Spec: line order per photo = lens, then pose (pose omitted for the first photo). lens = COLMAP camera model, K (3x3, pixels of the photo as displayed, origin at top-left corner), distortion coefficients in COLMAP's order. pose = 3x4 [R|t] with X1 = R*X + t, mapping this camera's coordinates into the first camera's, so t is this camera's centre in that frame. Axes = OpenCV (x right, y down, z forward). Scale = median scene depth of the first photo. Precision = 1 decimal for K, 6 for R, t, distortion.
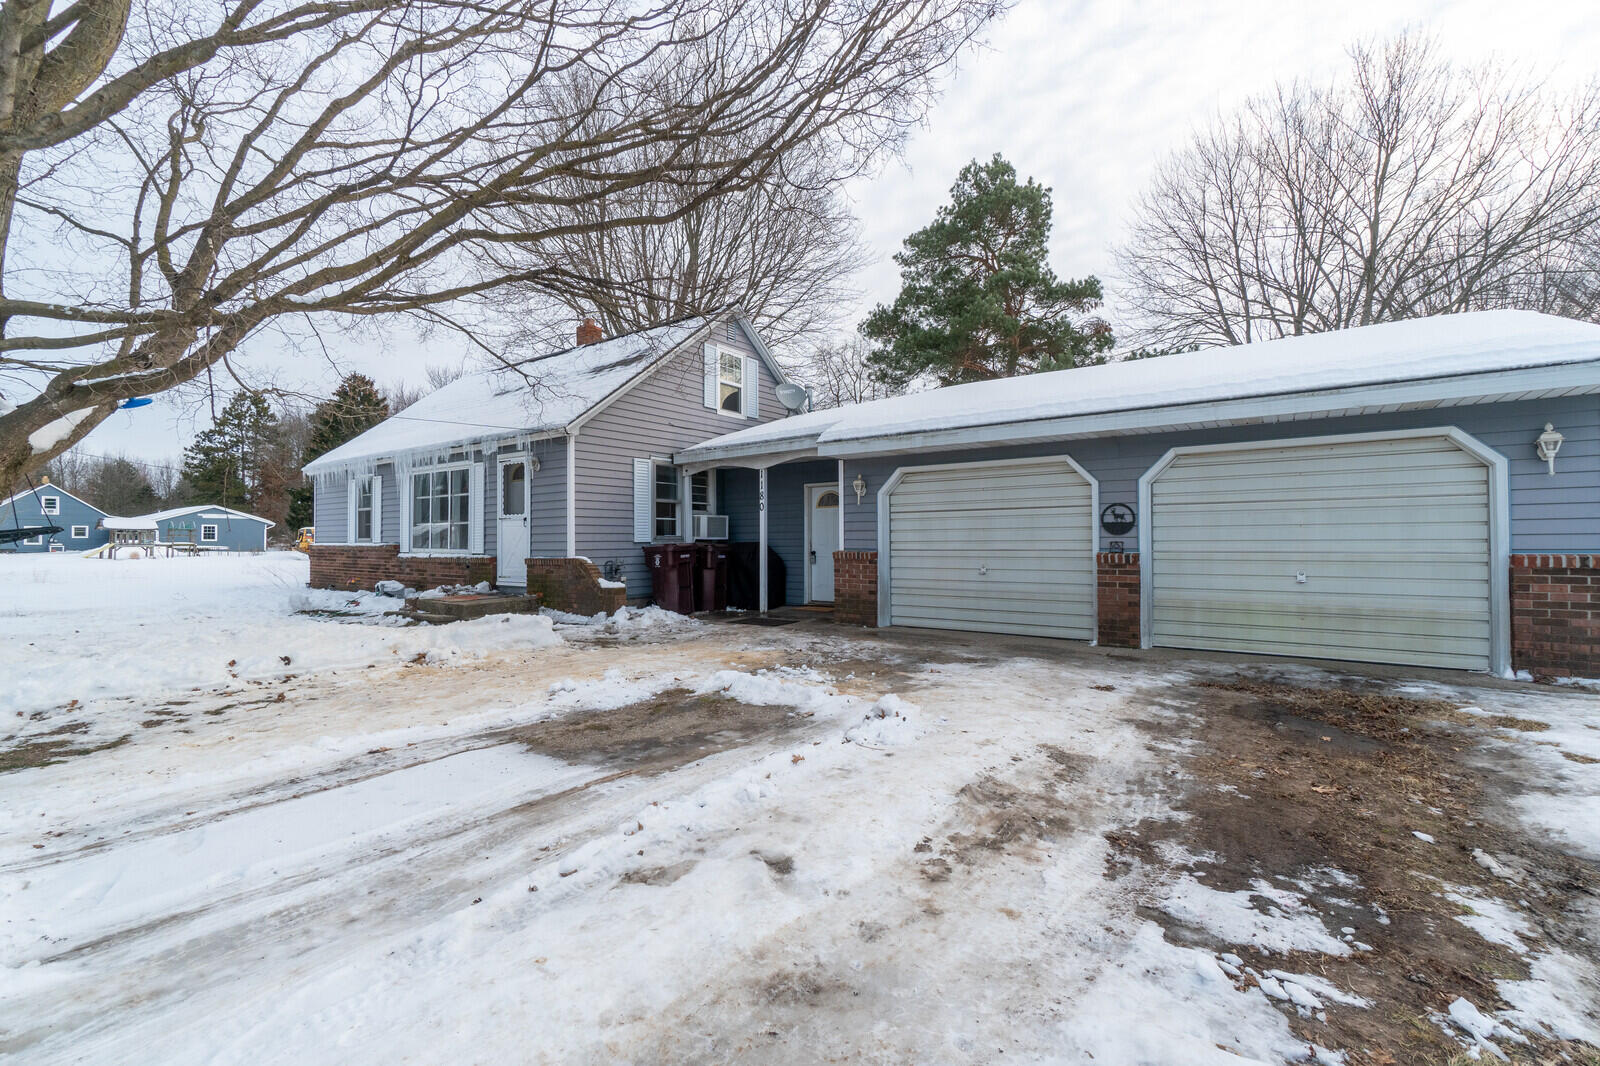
lens RADIAL K [[692.5, 0, 799.5], [0, 692.5, 532.9], [0, 0, 1]] dist [-0.006872, 0.000252]
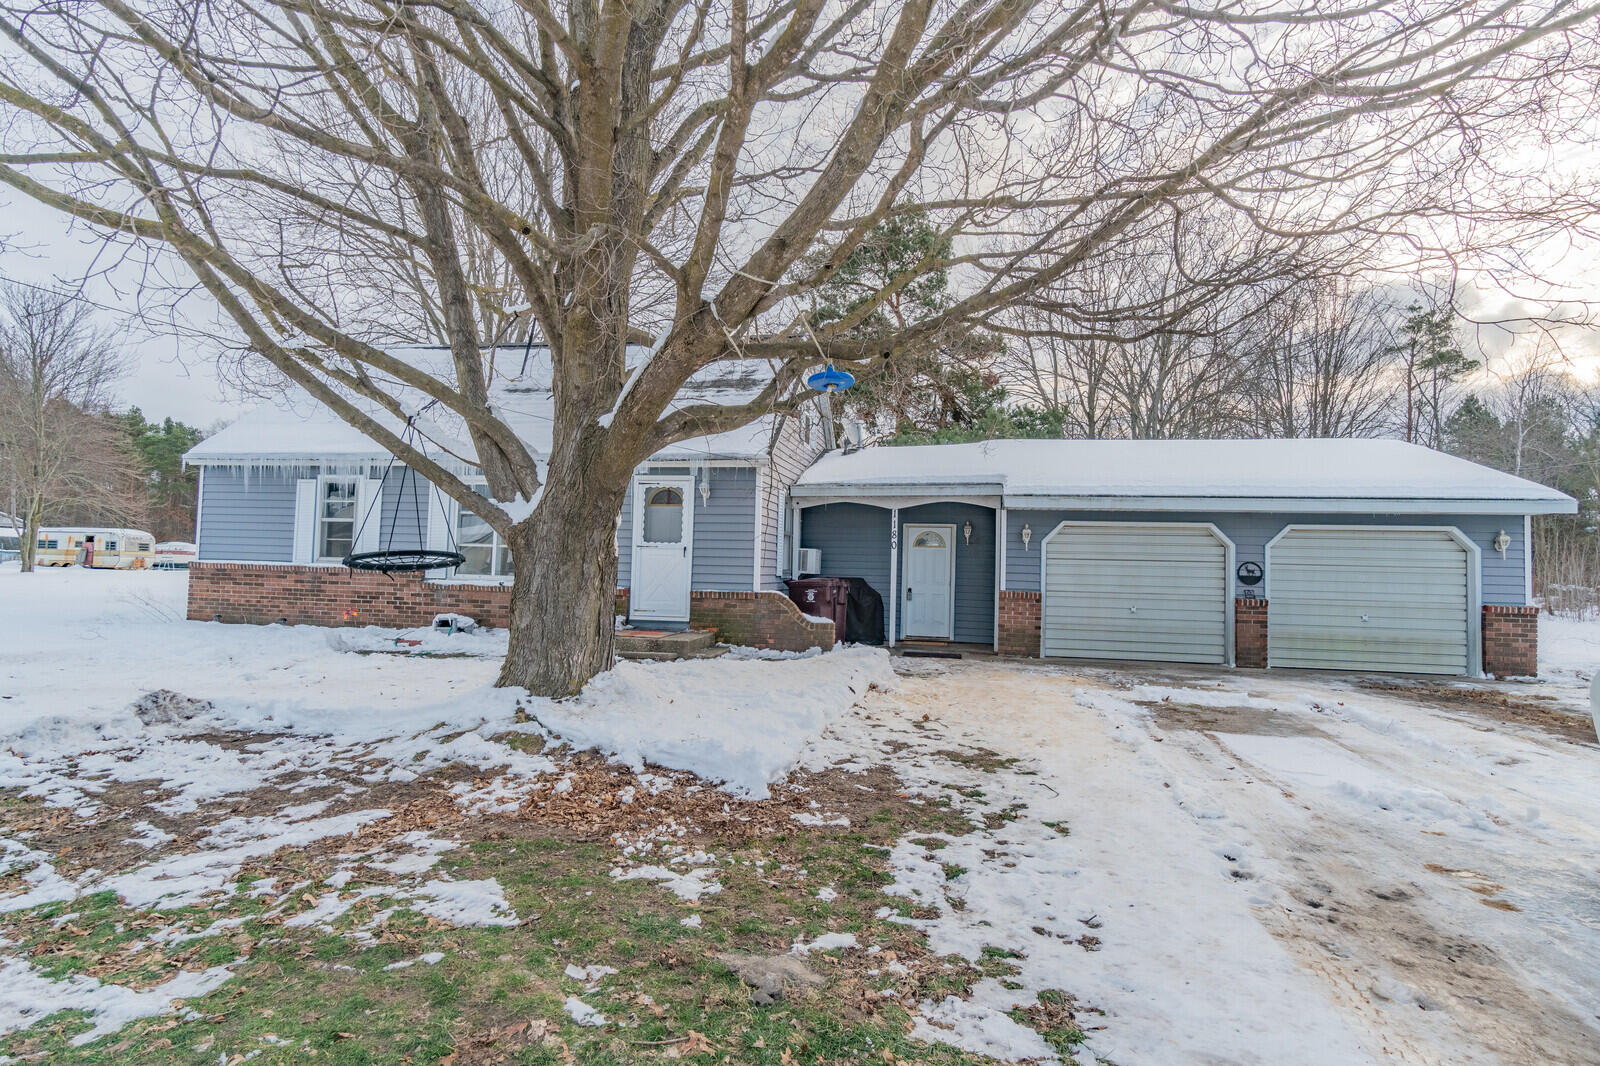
lens RADIAL K [[828.8, 0, 799.8], [0, 828.8, 533.5], [0, 0, 1]] dist [-0.004031, -0.000017]
pose [[0.903524, 0.047652, 0.425880, -1.030204], [-0.036353, 0.998739, -0.034626, -0.009858], [-0.426993, 0.015804, 0.904117, -0.096401]]
